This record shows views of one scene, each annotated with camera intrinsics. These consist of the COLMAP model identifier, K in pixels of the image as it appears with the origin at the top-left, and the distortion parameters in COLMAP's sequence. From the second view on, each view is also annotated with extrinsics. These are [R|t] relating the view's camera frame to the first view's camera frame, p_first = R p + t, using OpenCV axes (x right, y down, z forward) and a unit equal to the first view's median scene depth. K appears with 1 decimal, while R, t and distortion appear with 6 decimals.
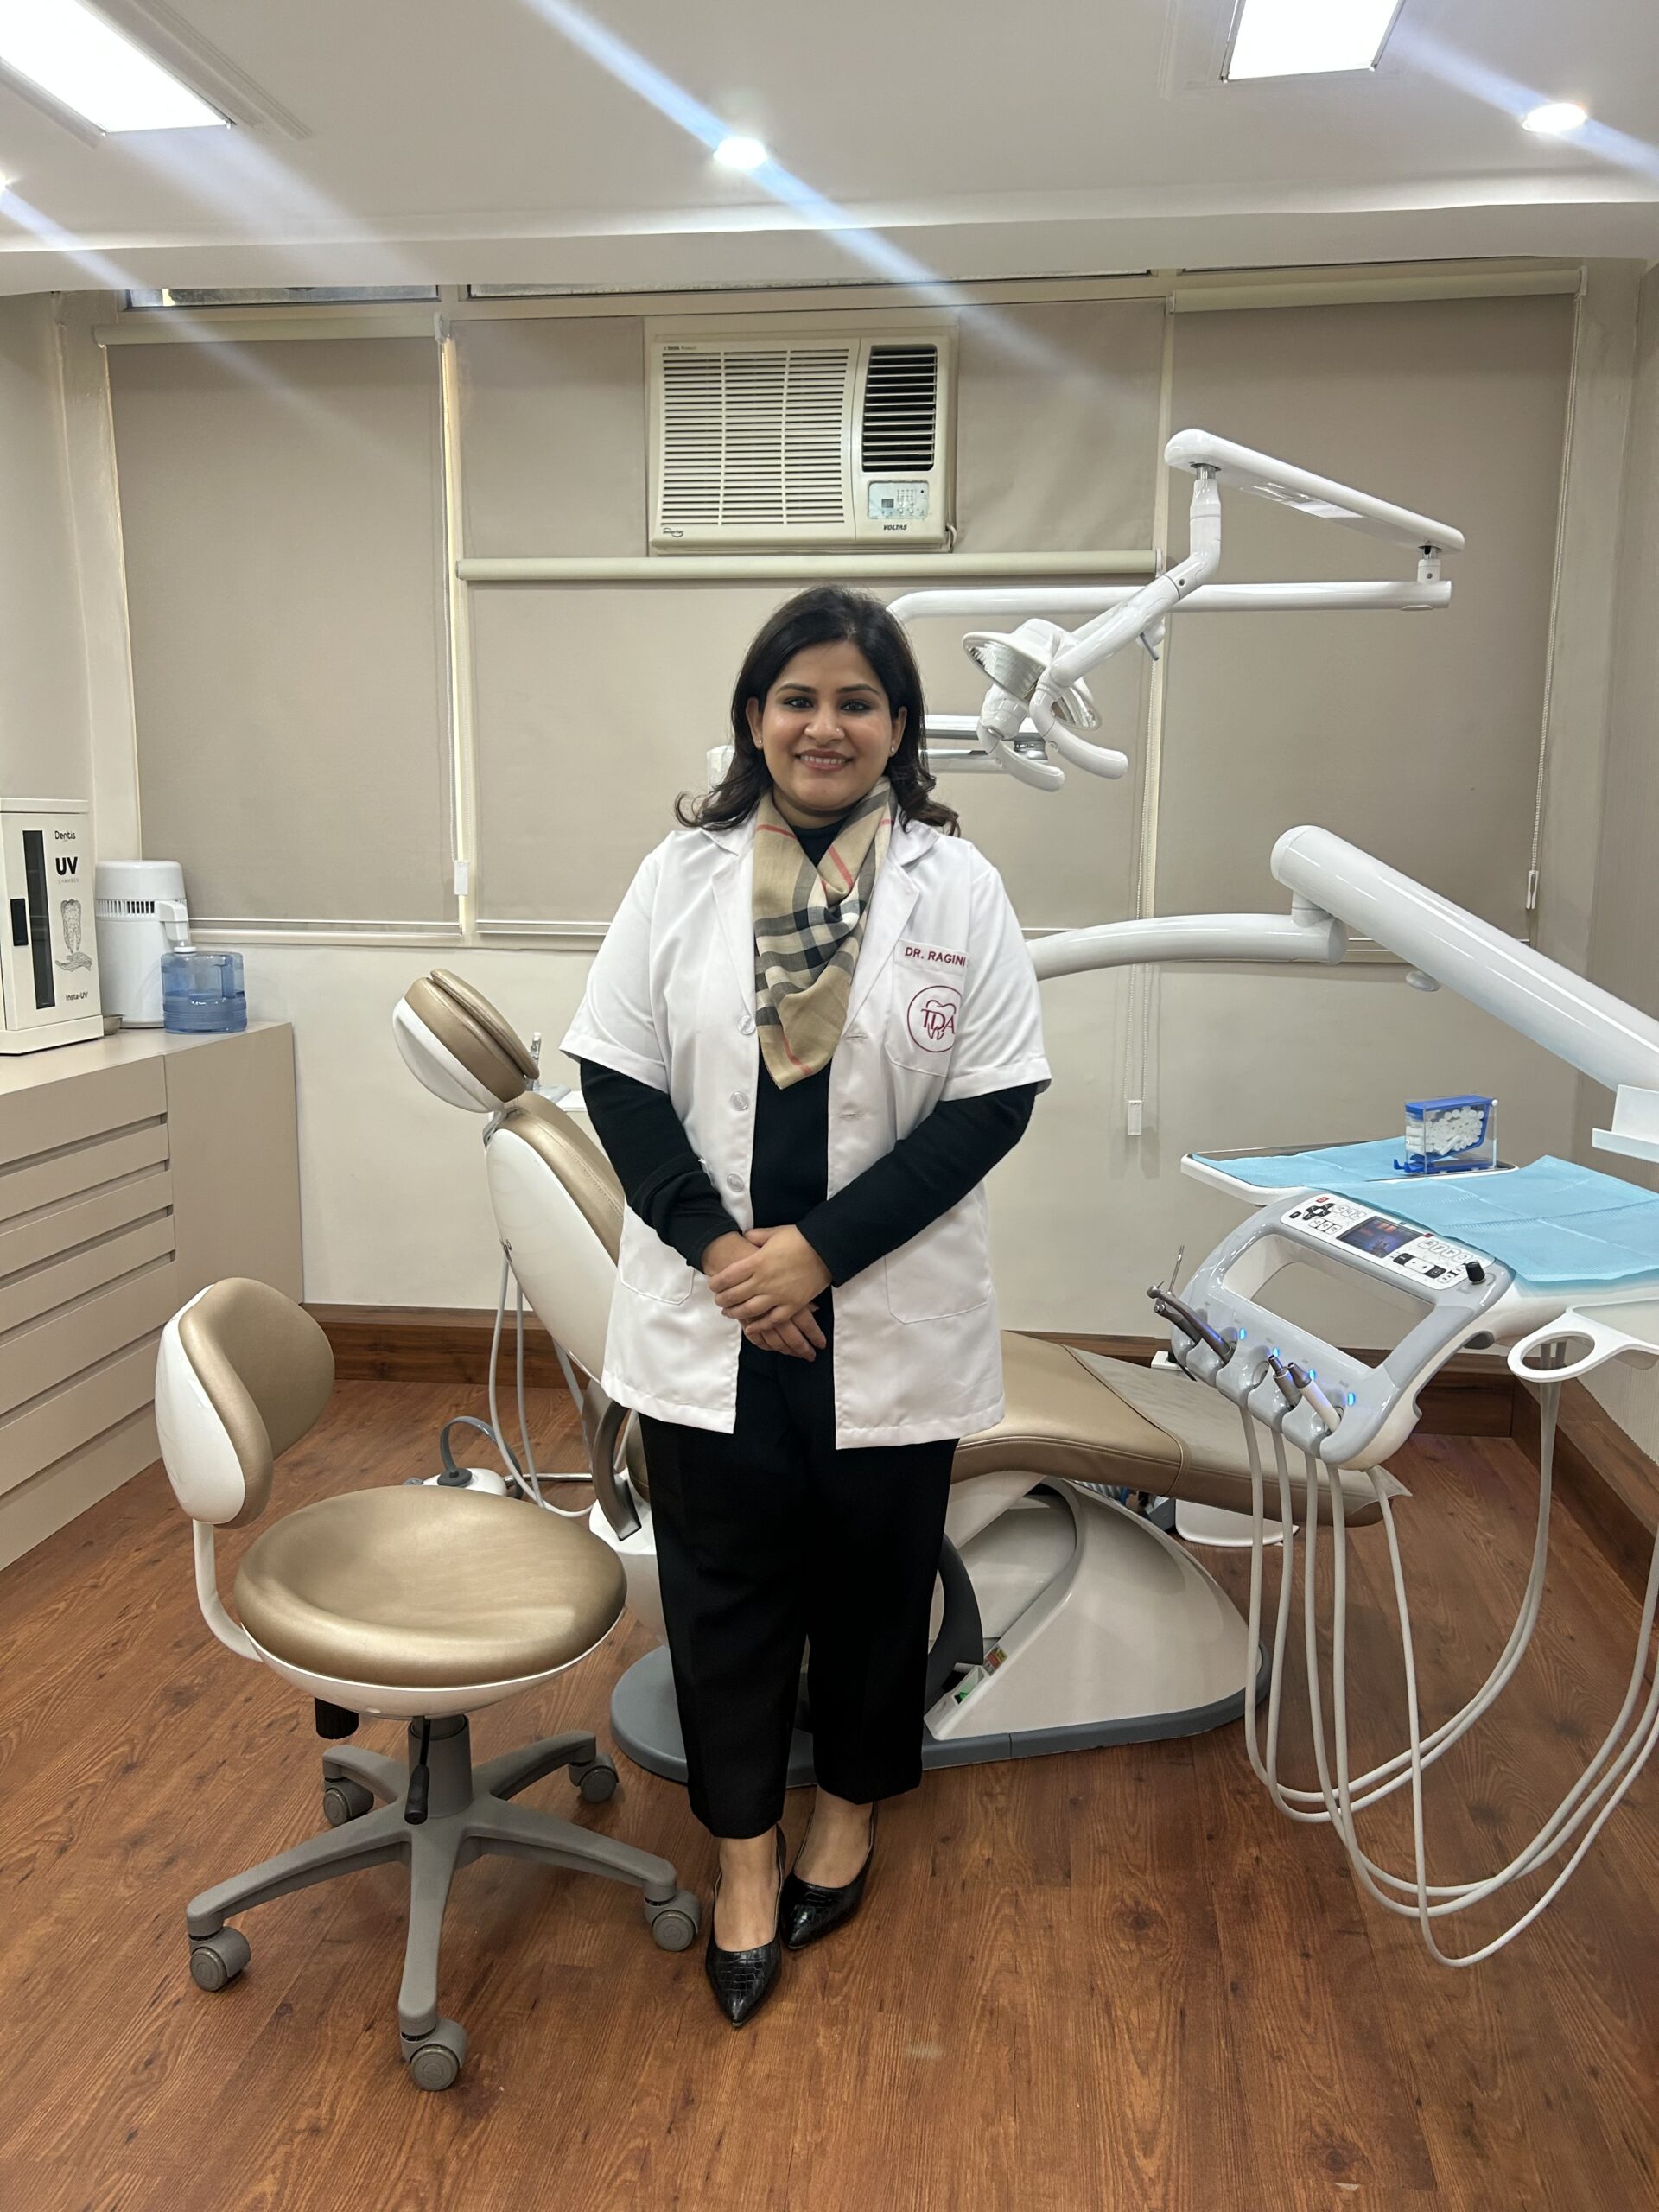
lens RADIAL K [[1751.6, 0, 825.1], [0, 1751.6, 1083.6], [0, 0, 1]] dist [0.071524, -0.051393]
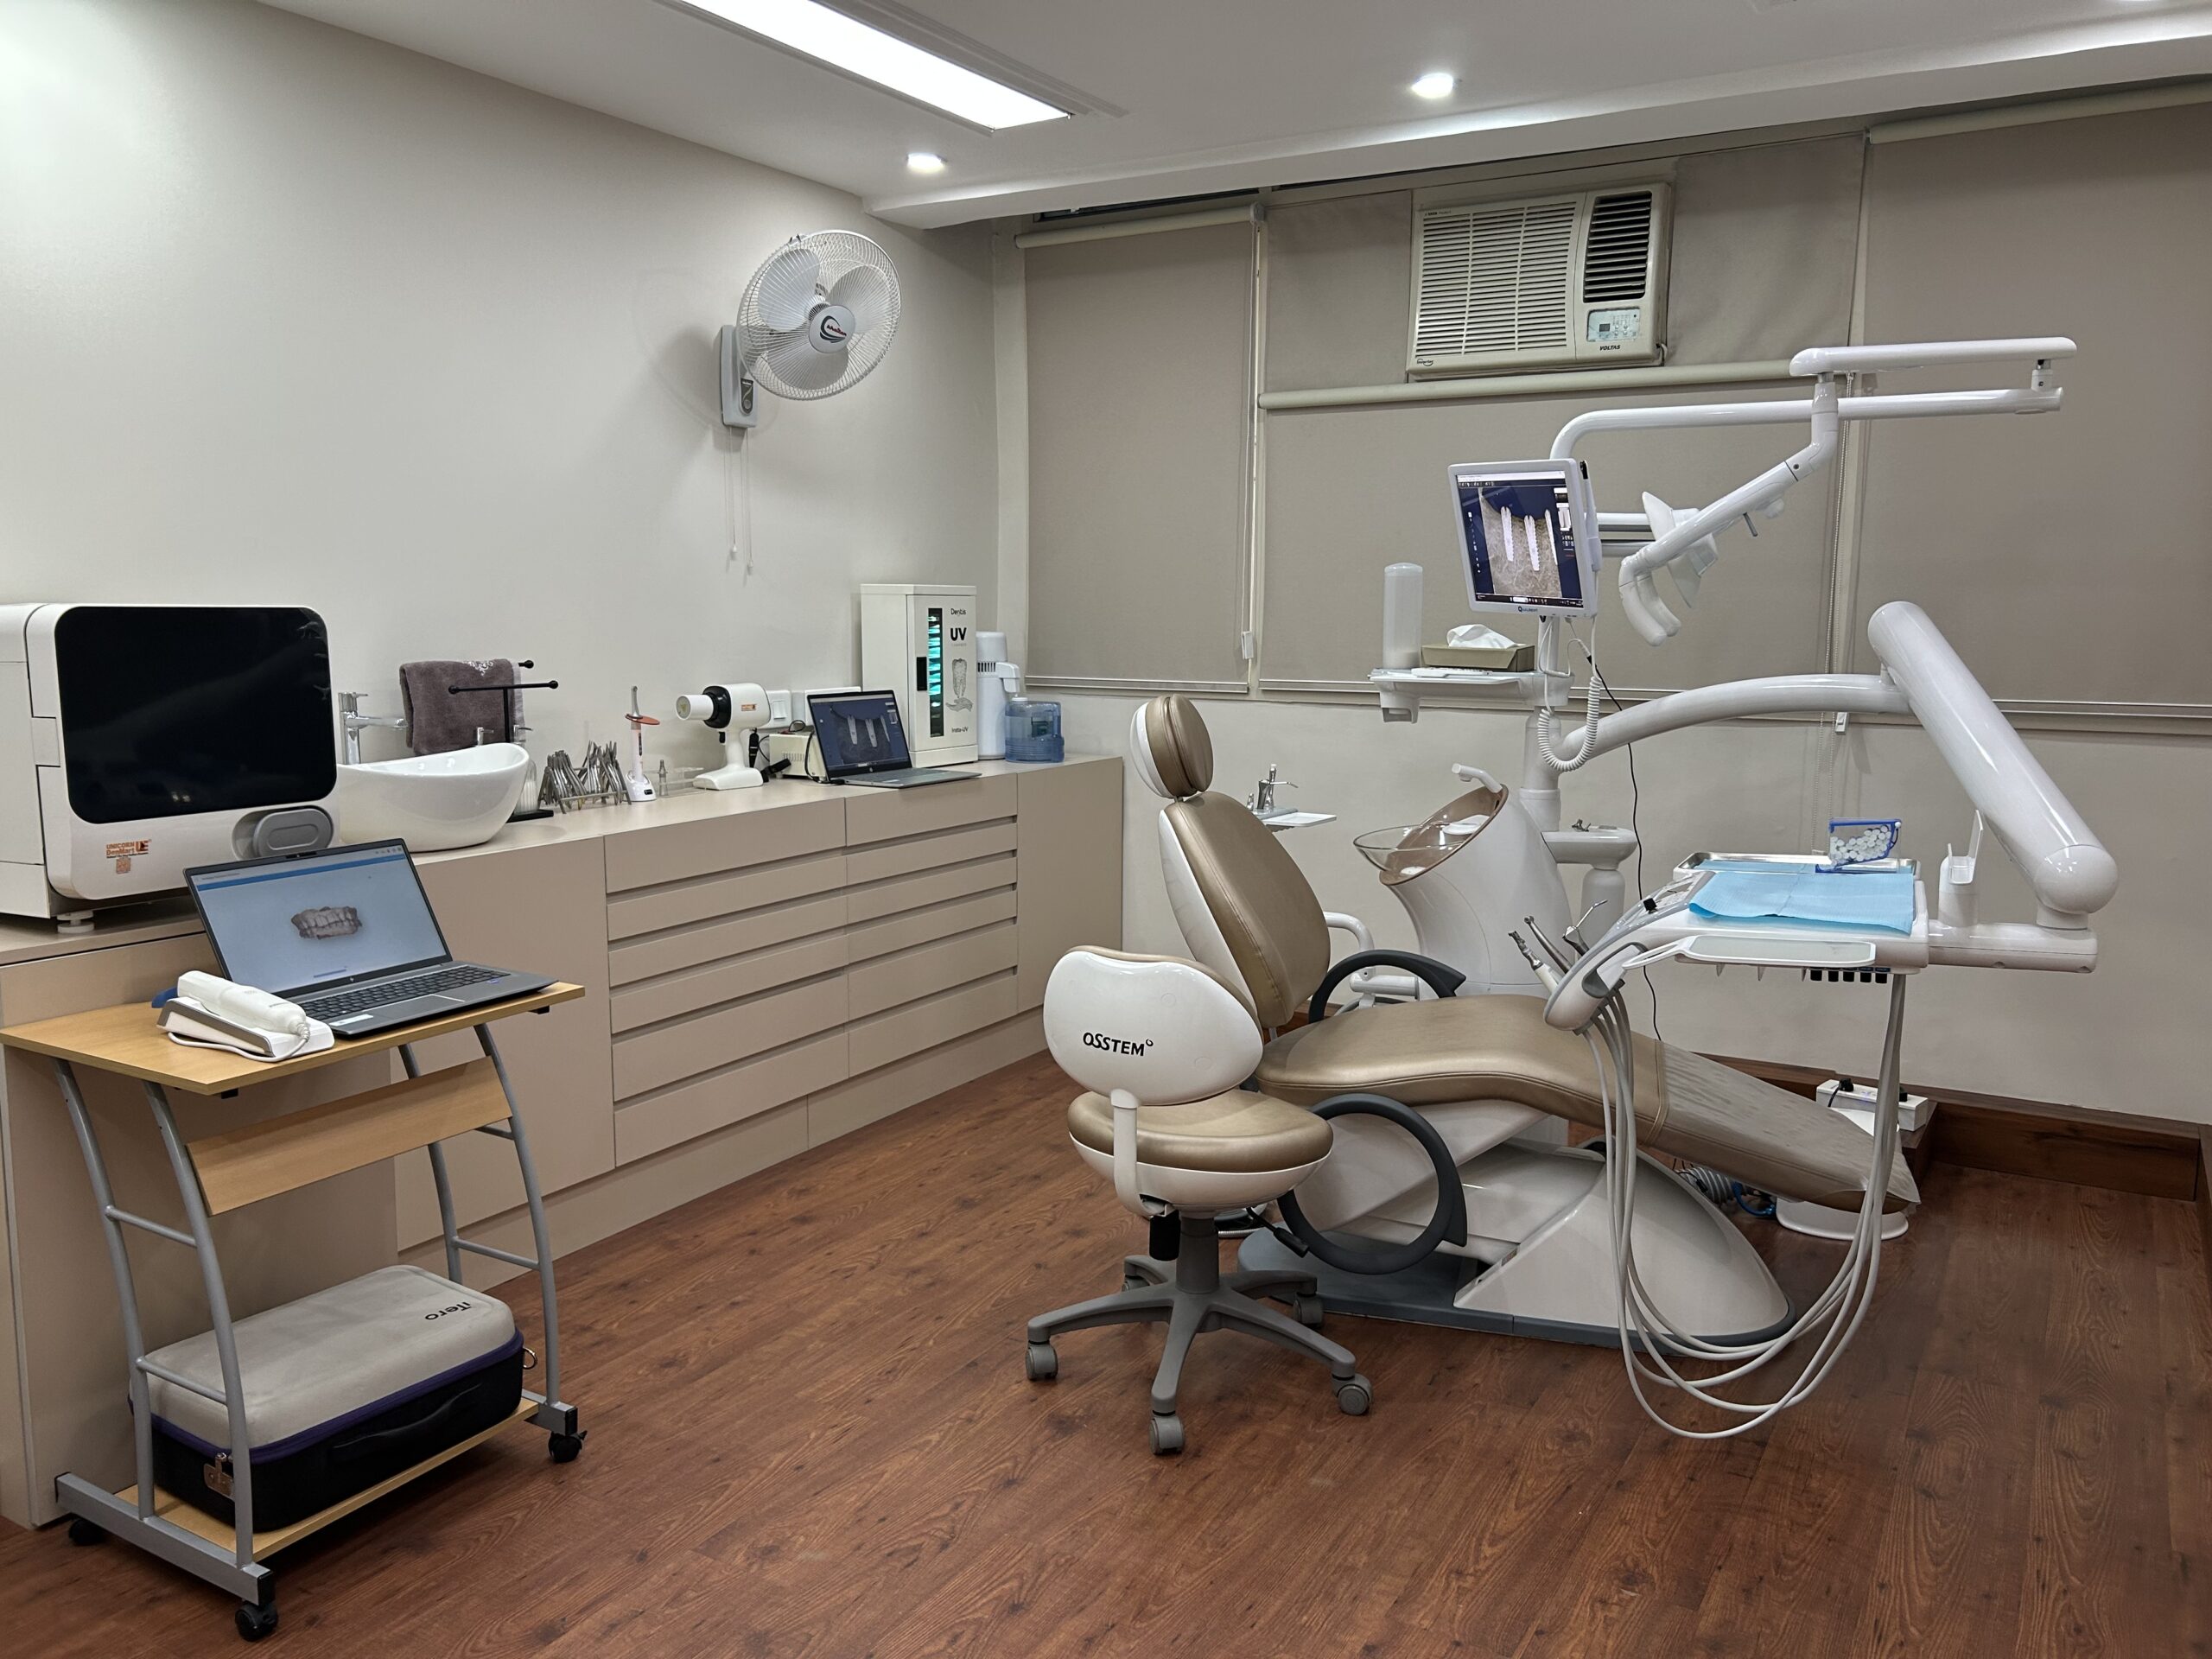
lens RADIAL K [[1751.6, 0, 1113.0], [0, 1751.6, 839.7], [0, 0, 1]] dist [0.071524, -0.051393]
pose [[0.924875, 0.052112, -0.376683, 0.213560], [-0.053378, 0.998549, 0.007085, 0.021920], [0.376506, 0.013554, 0.926315, -0.229330]]
